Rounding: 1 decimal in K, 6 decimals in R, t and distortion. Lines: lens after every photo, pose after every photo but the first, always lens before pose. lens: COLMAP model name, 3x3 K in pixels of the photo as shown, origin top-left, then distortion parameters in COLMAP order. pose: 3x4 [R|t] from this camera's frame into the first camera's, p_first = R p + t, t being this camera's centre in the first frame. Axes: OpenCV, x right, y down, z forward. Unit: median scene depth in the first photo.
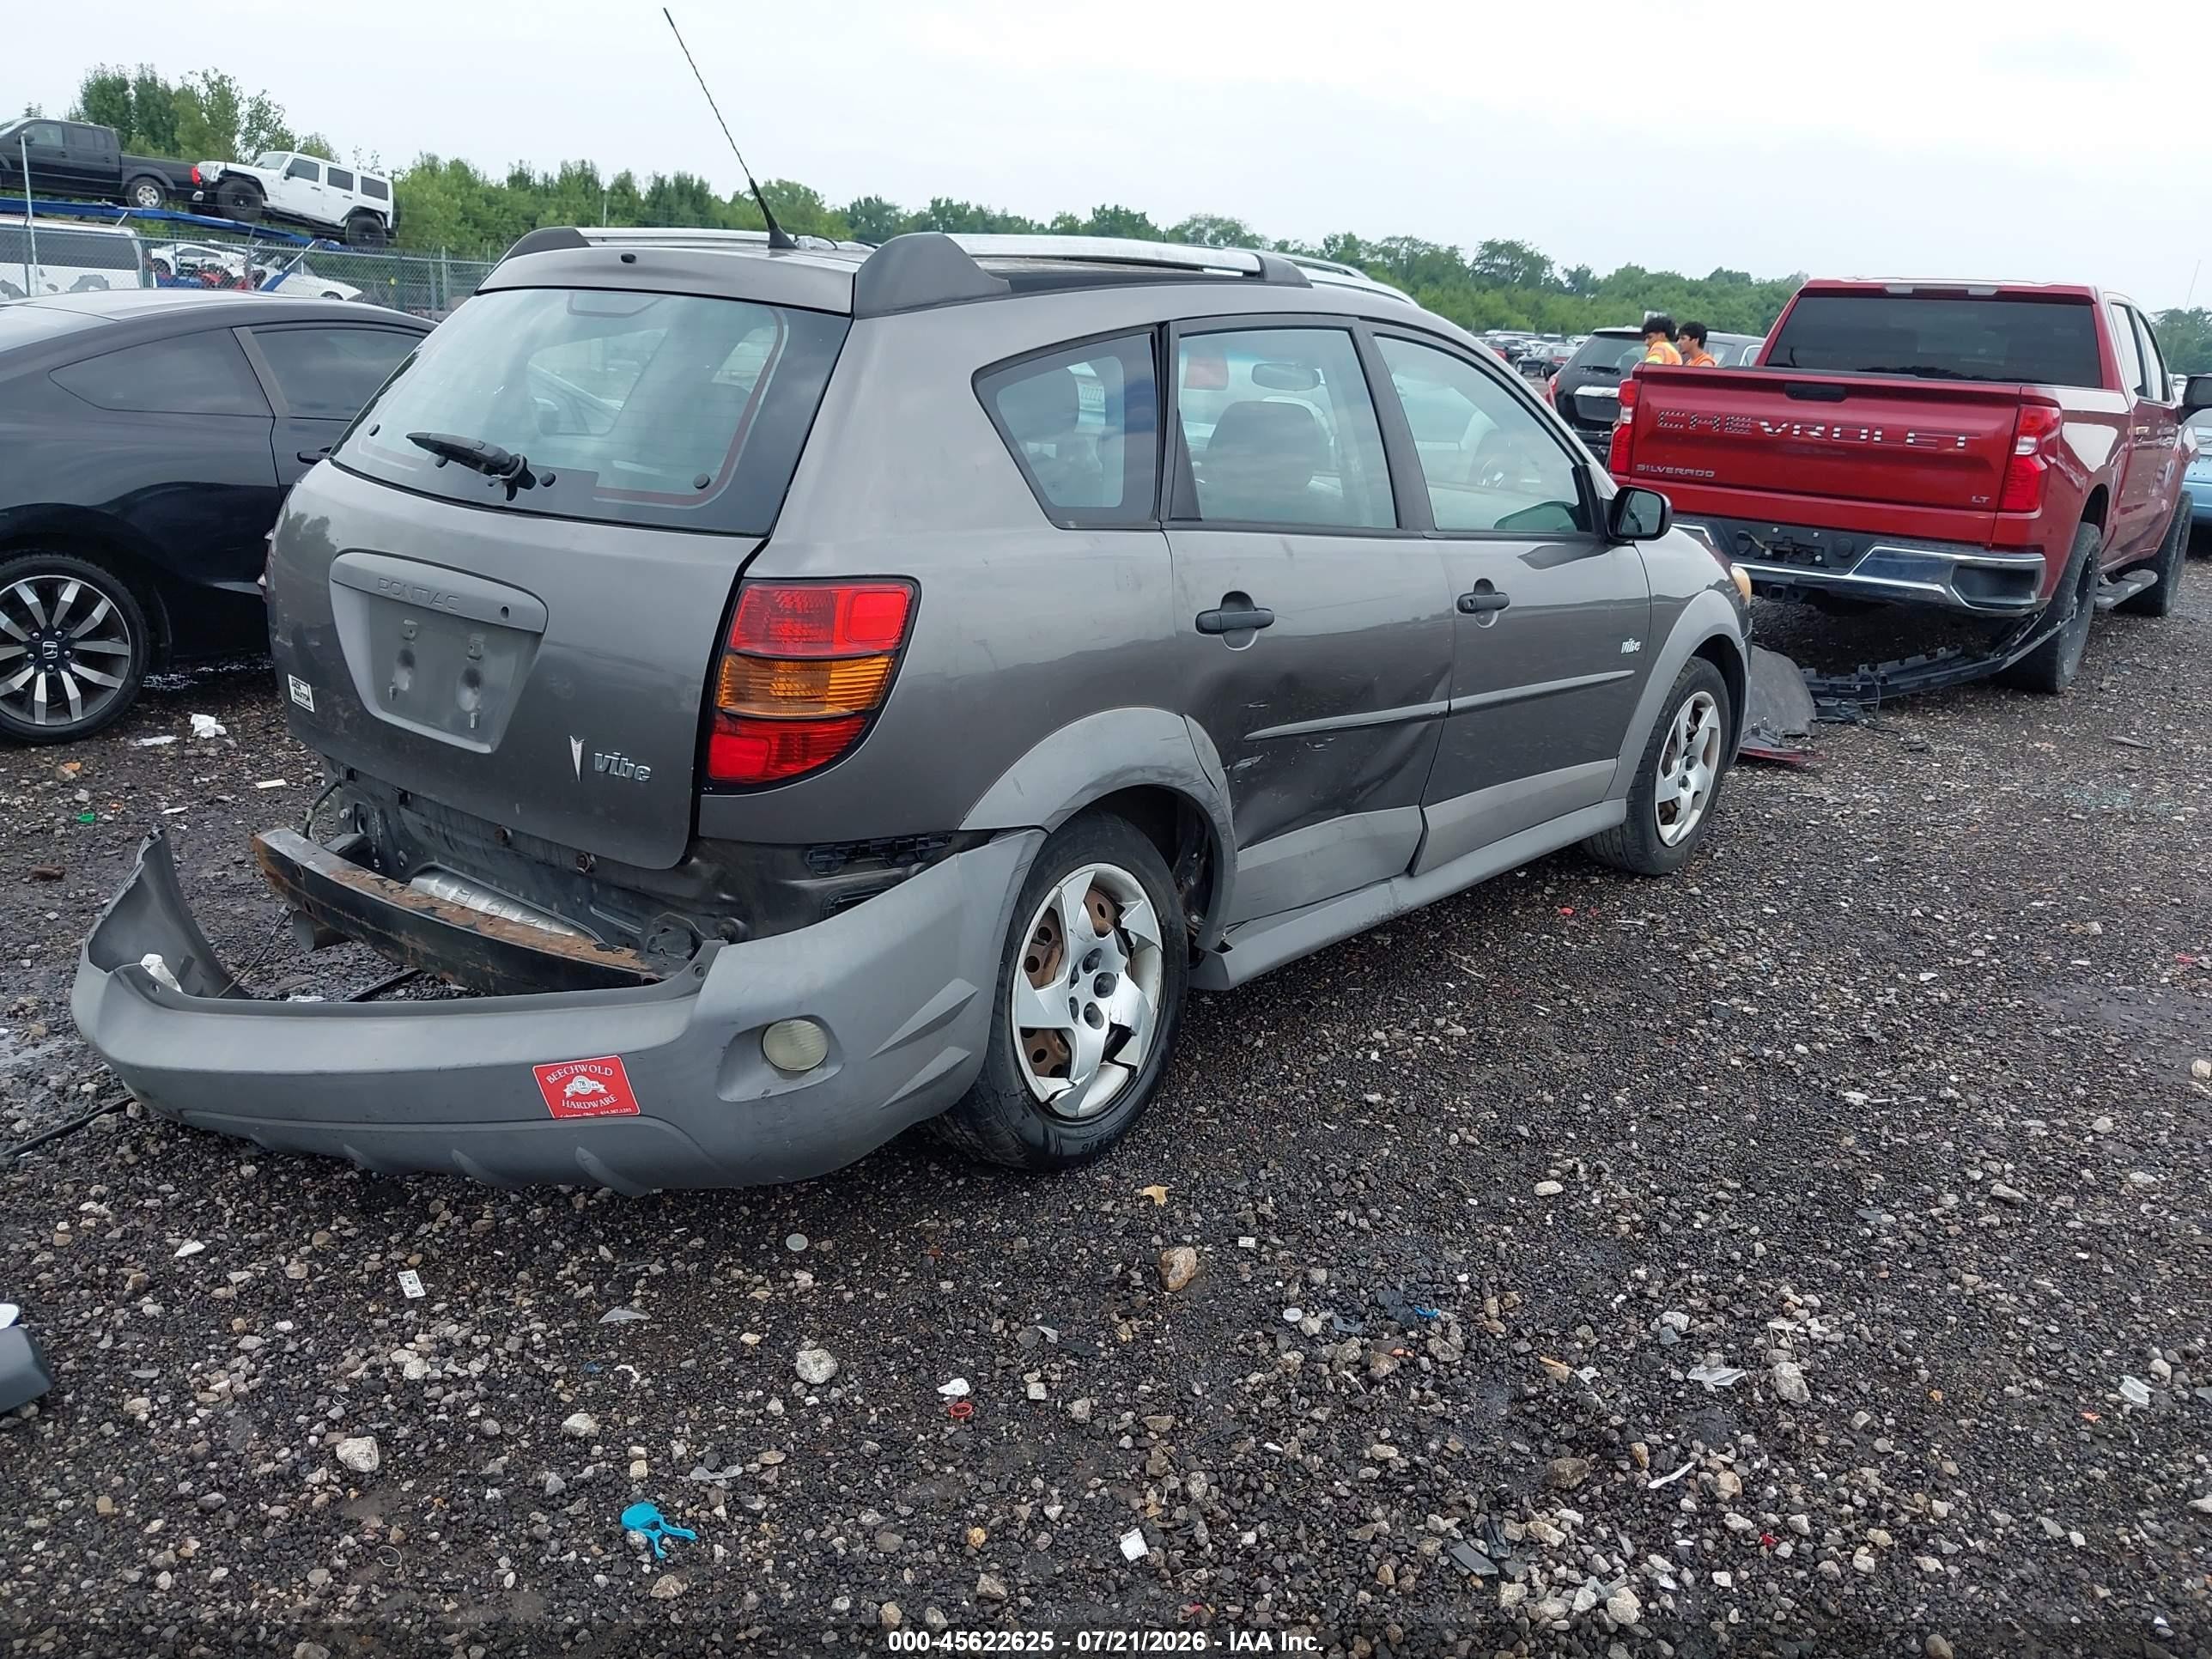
lens RADIAL K [[1793.8, 0, 1110.3], [0, 1793.8, 827.7], [0, 0, 1]] dist [0.002653, -0.000966]
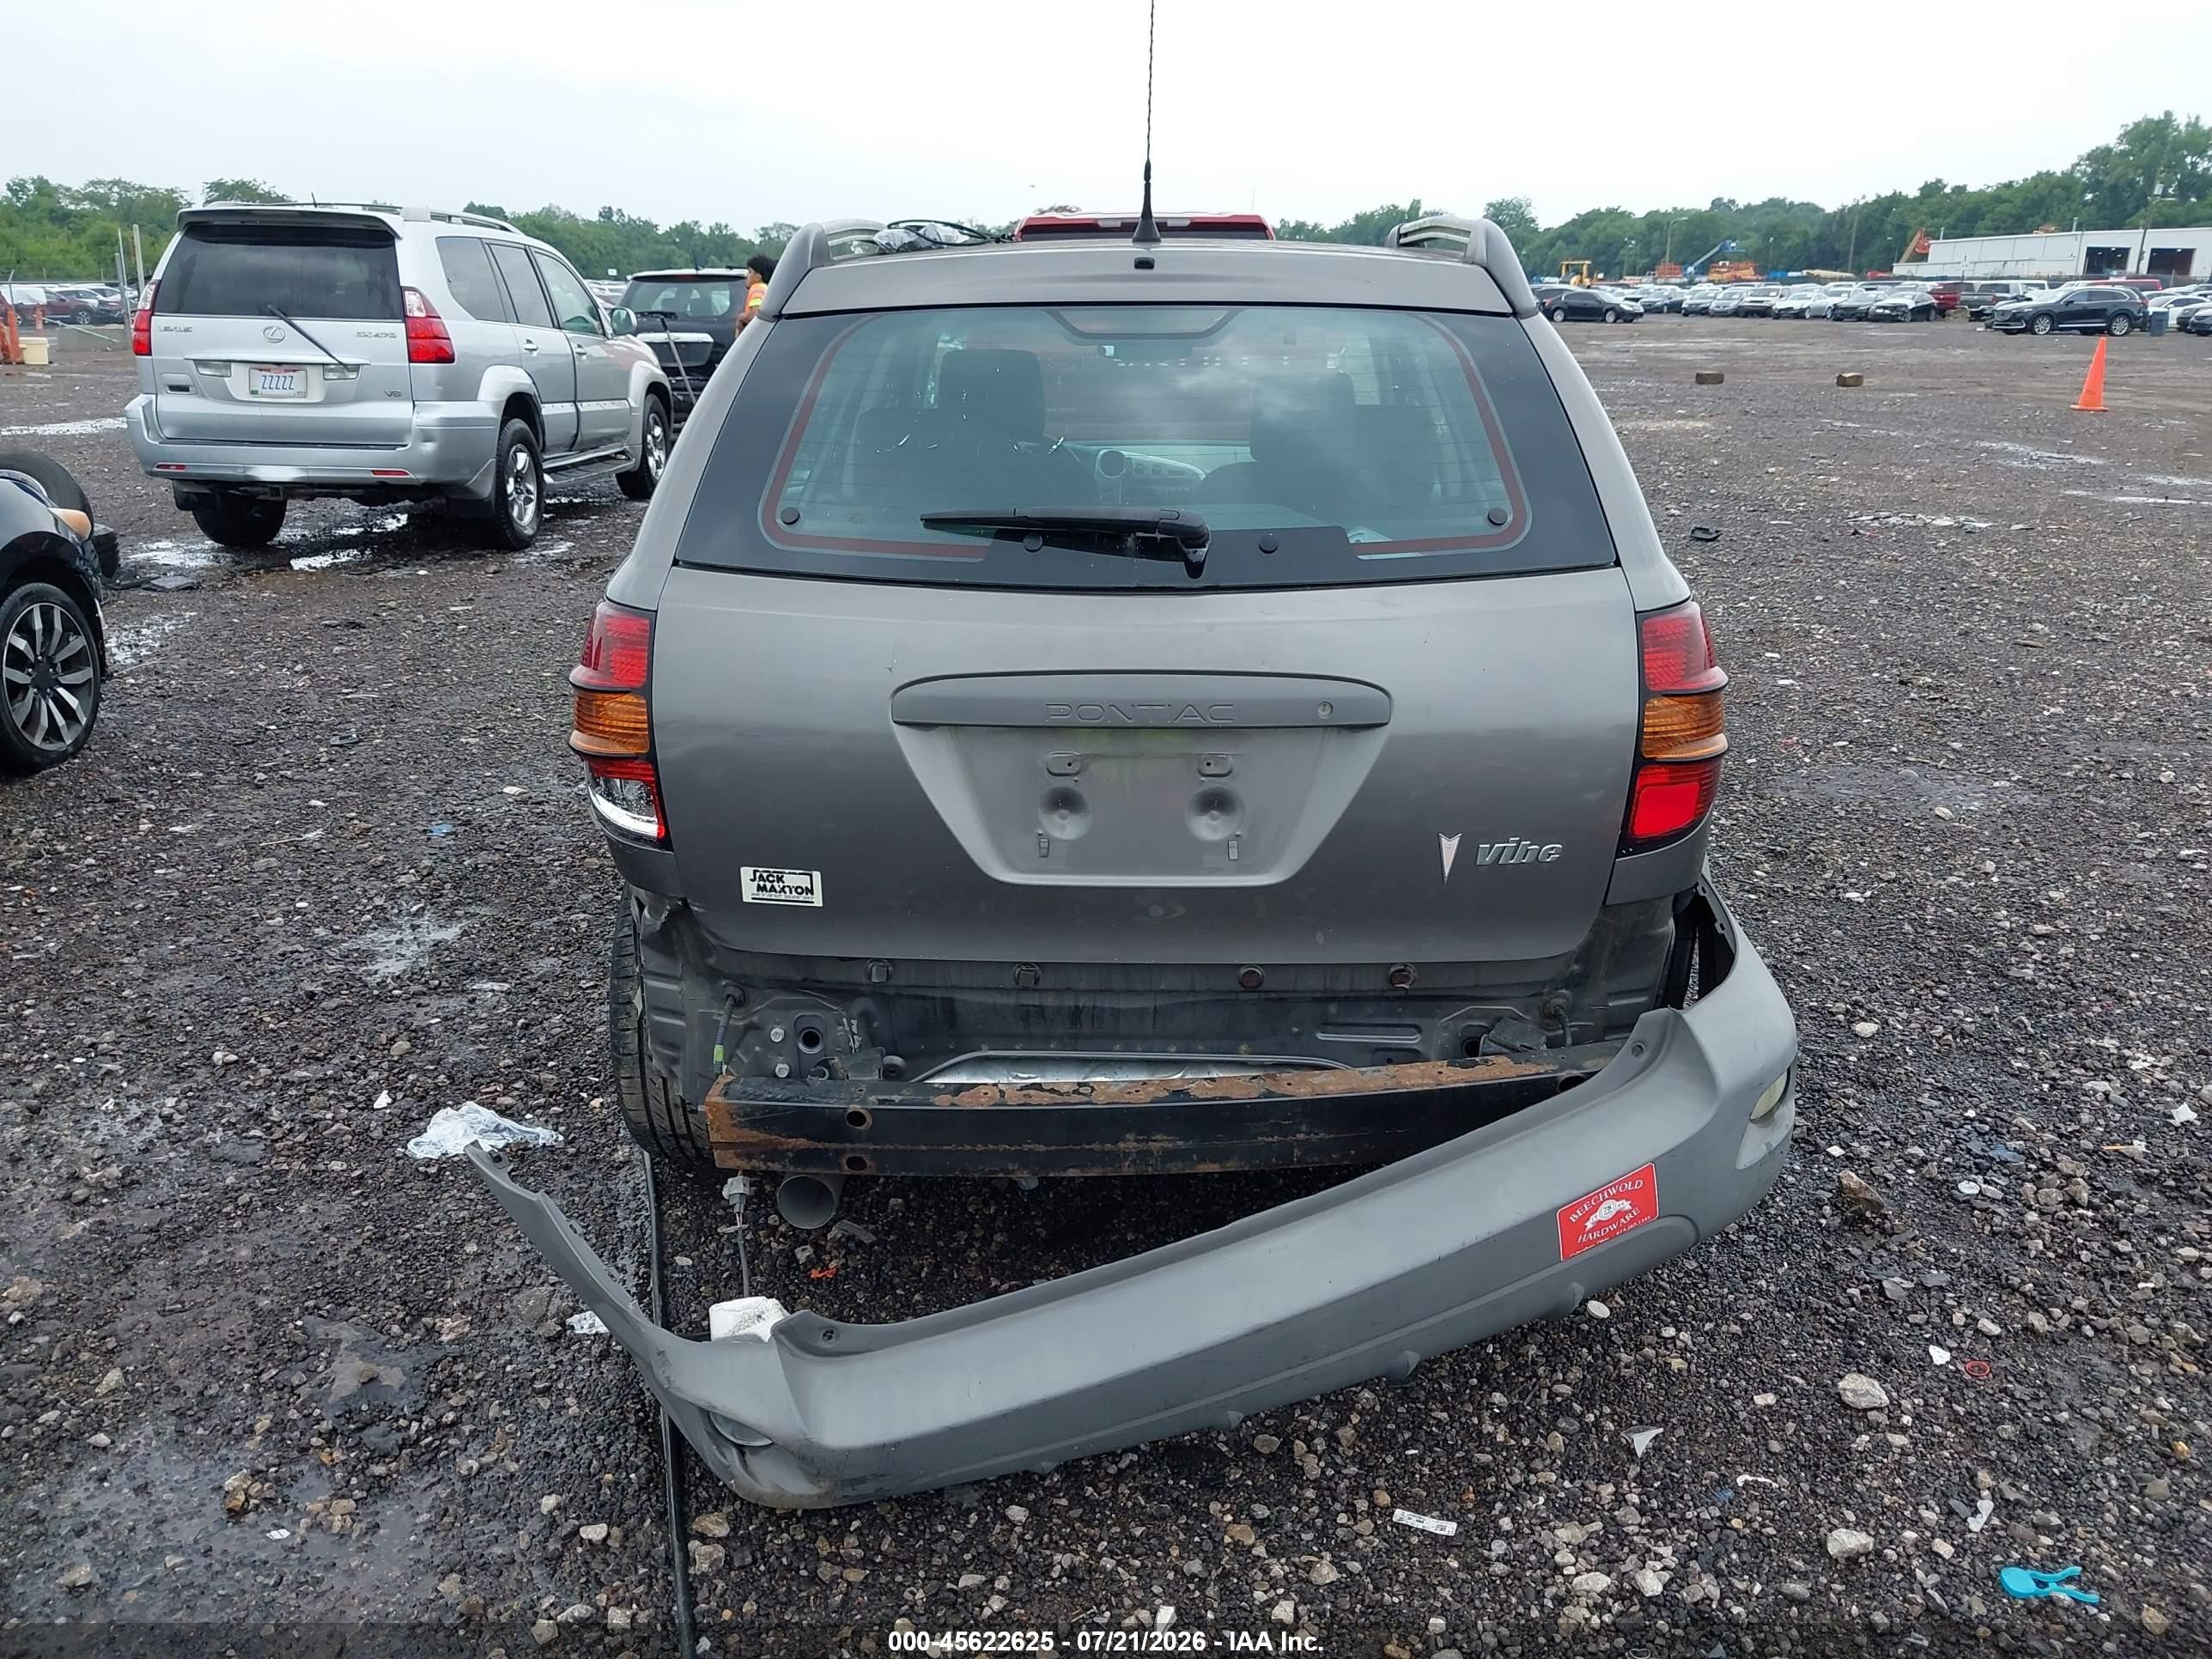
lens RADIAL K [[1793.8, 0, 1110.3], [0, 1793.8, 827.7], [0, 0, 1]] dist [0.002653, -0.000966]
pose [[0.787632, -0.234574, 0.569746, -0.823098], [0.215136, 0.971196, 0.102447, -0.158647], [-0.577366, 0.041882, 0.815410, 0.359950]]
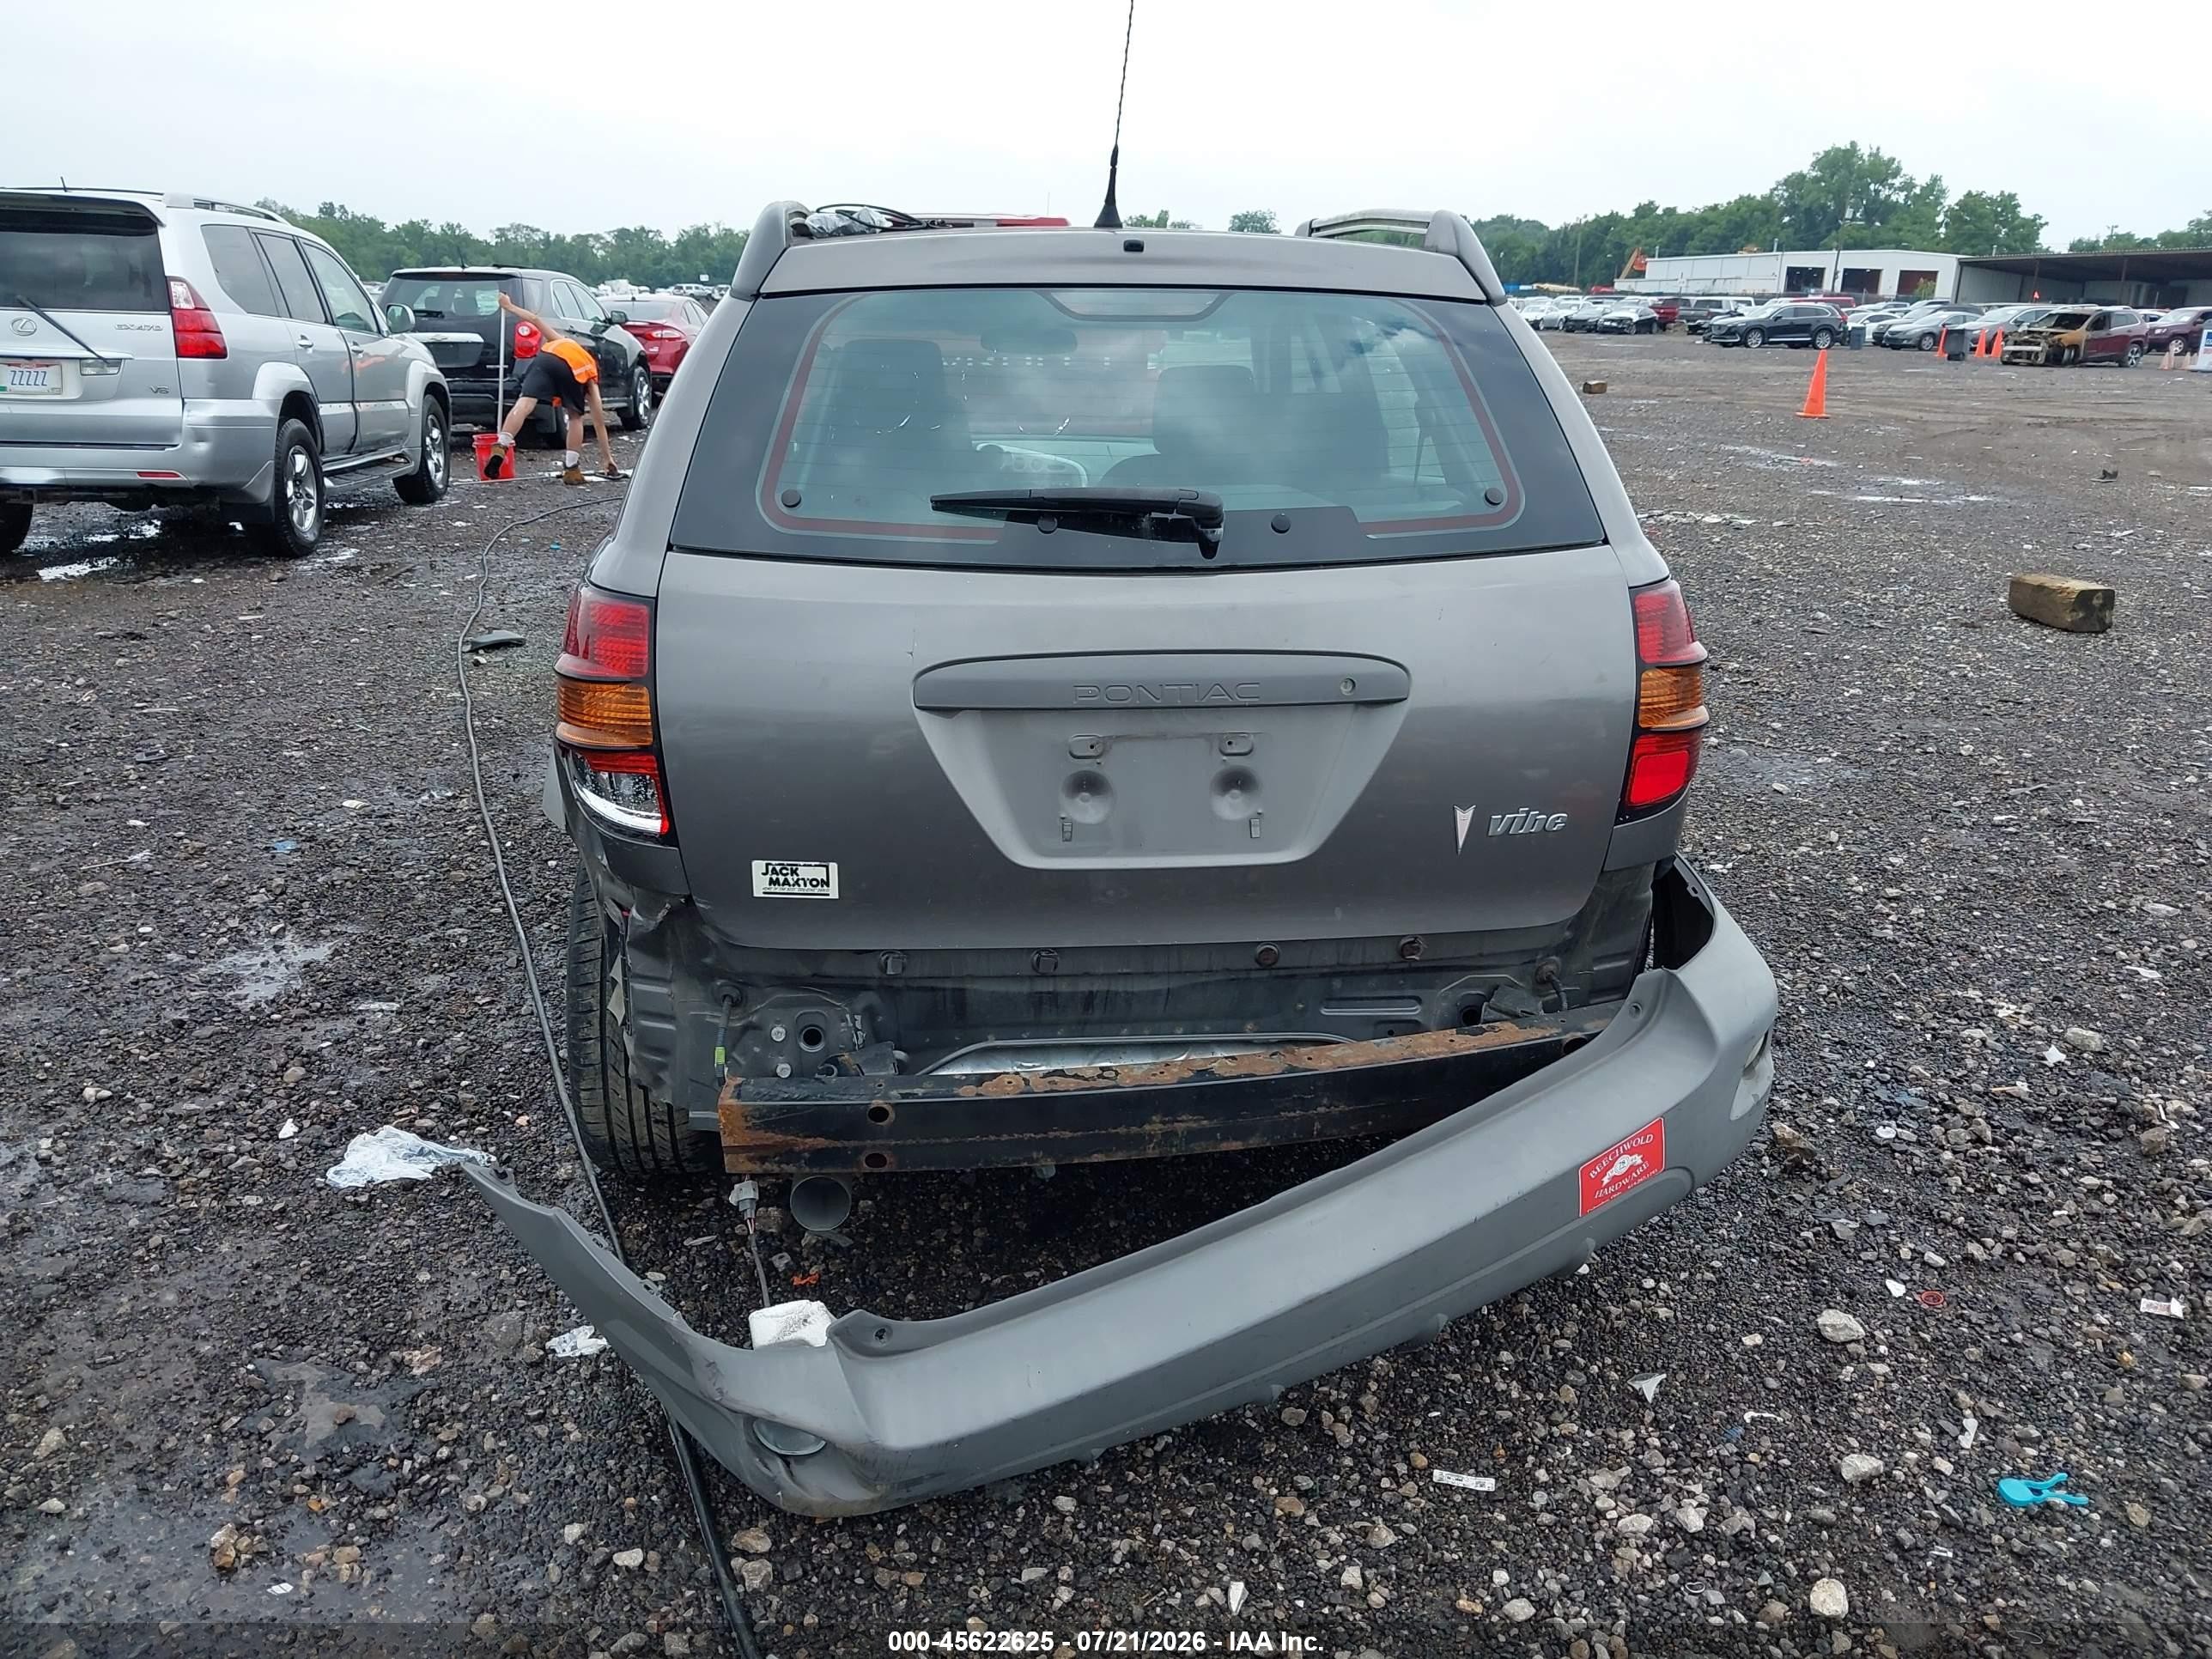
lens RADIAL K [[1788.1, 0, 1106.0], [0, 1788.1, 829.5], [0, 0, 1]] dist [0.003758, -0.001616]
pose [[0.695978, -0.254189, 0.671567, -0.909820], [0.227415, 0.965132, 0.129623, -0.173439], [-0.681100, 0.062510, 0.729517, 0.438446]]
